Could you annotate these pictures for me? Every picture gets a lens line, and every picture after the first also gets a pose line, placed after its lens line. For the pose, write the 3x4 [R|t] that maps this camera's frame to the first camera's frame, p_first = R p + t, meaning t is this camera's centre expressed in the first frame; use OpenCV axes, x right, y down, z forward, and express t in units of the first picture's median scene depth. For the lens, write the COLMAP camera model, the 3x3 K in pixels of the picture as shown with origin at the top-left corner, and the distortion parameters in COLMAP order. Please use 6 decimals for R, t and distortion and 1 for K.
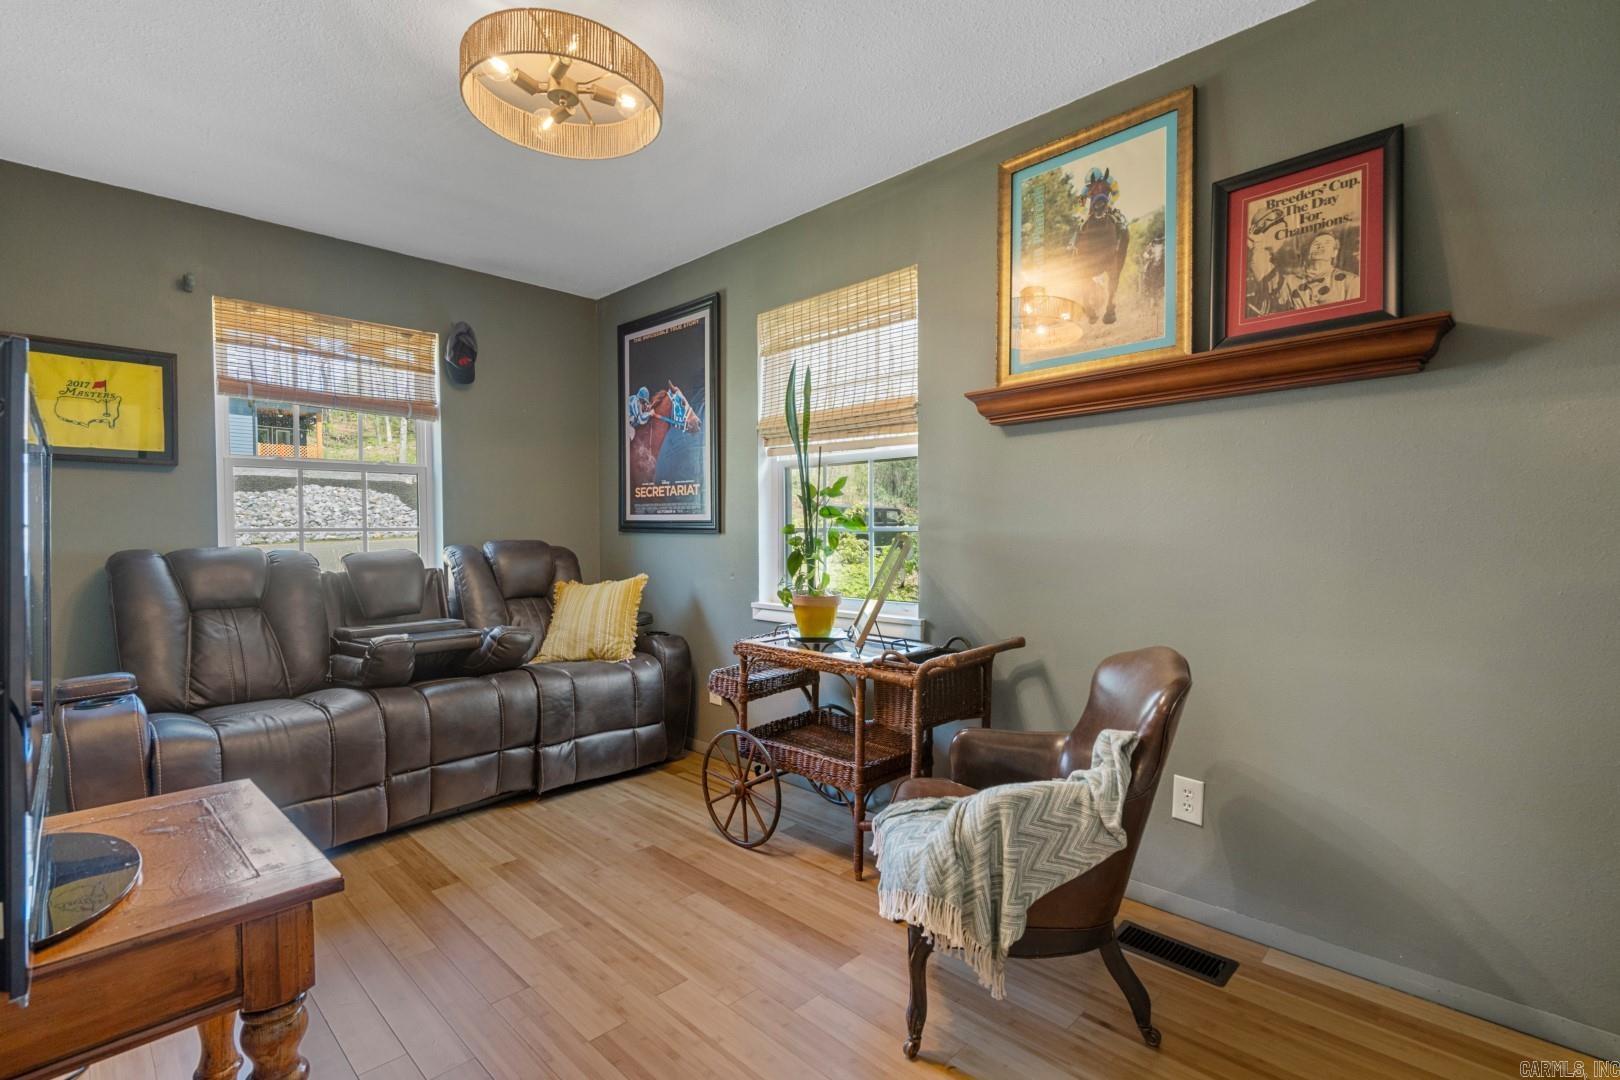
lens RADIAL K [[736.1, 0, 811.9], [0, 736.1, 532.8], [0, 0, 1]] dist [-0.001283, 0.000178]
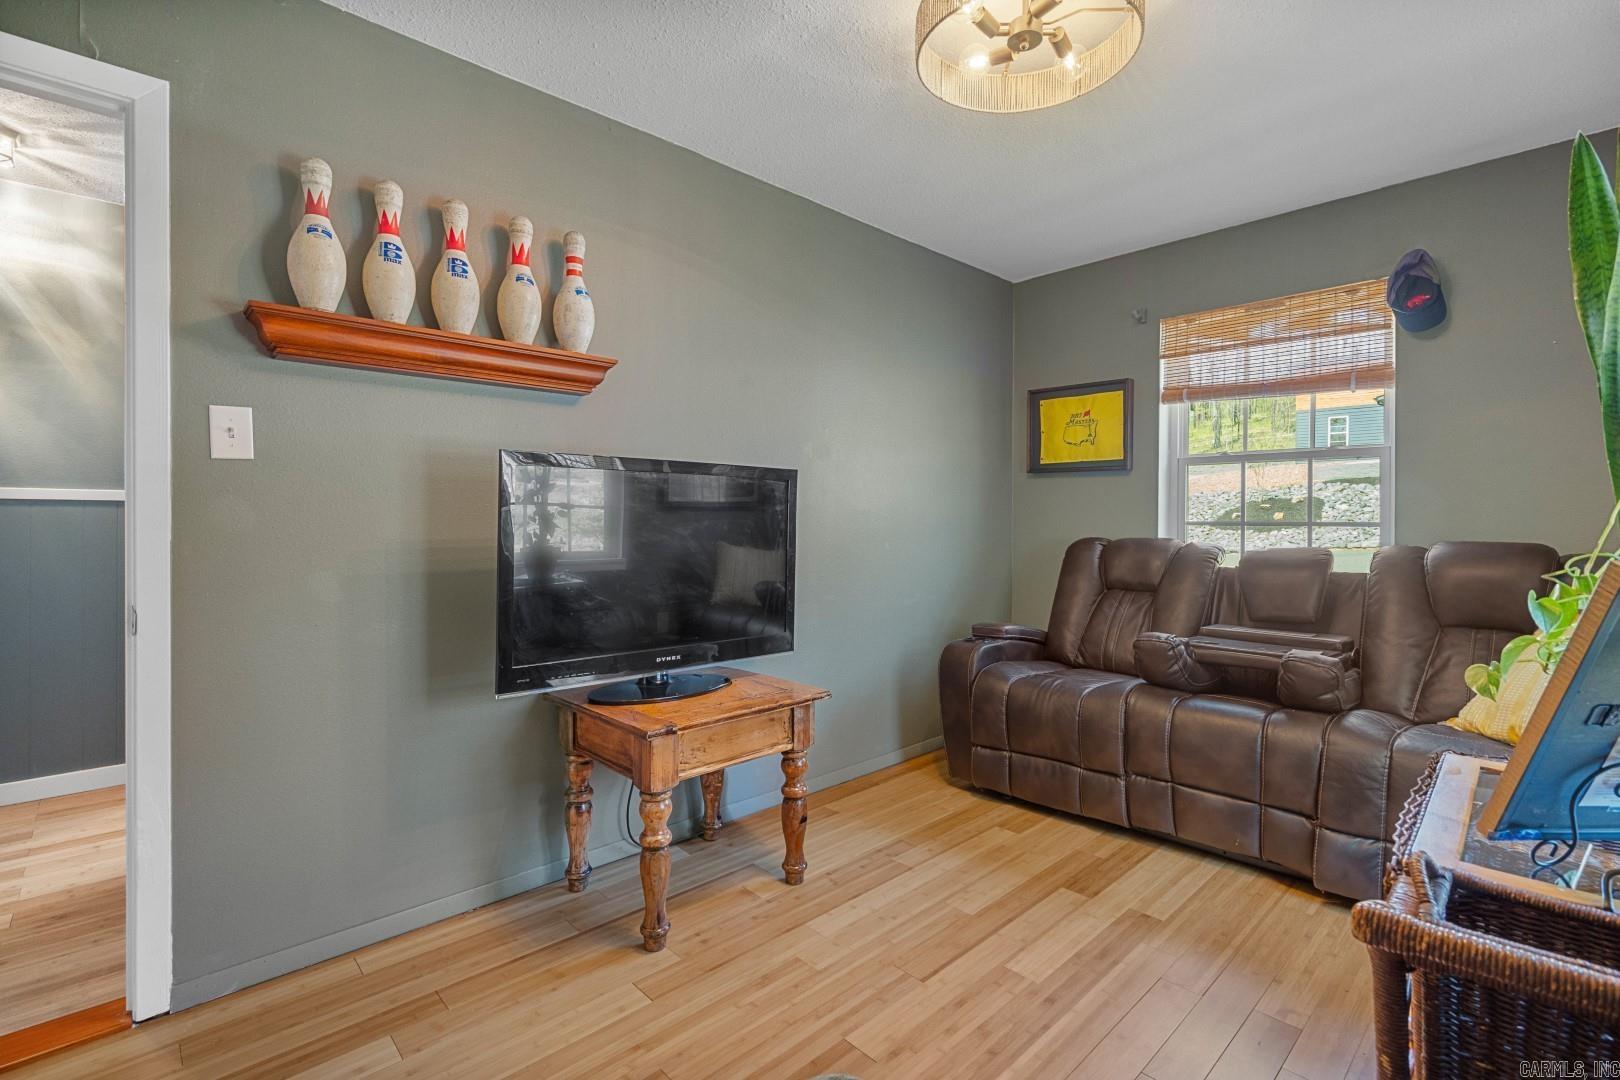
lens RADIAL K [[736.4, 0, 815.7], [0, 736.4, 514.1], [0, 0, 1]] dist [-0.001285, -0.000018]
pose [[-0.028321, -0.003232, -0.999594, 0.388817], [-0.010667, 0.999939, -0.002931, -0.009036], [0.999542, 0.010580, -0.028354, 0.546838]]
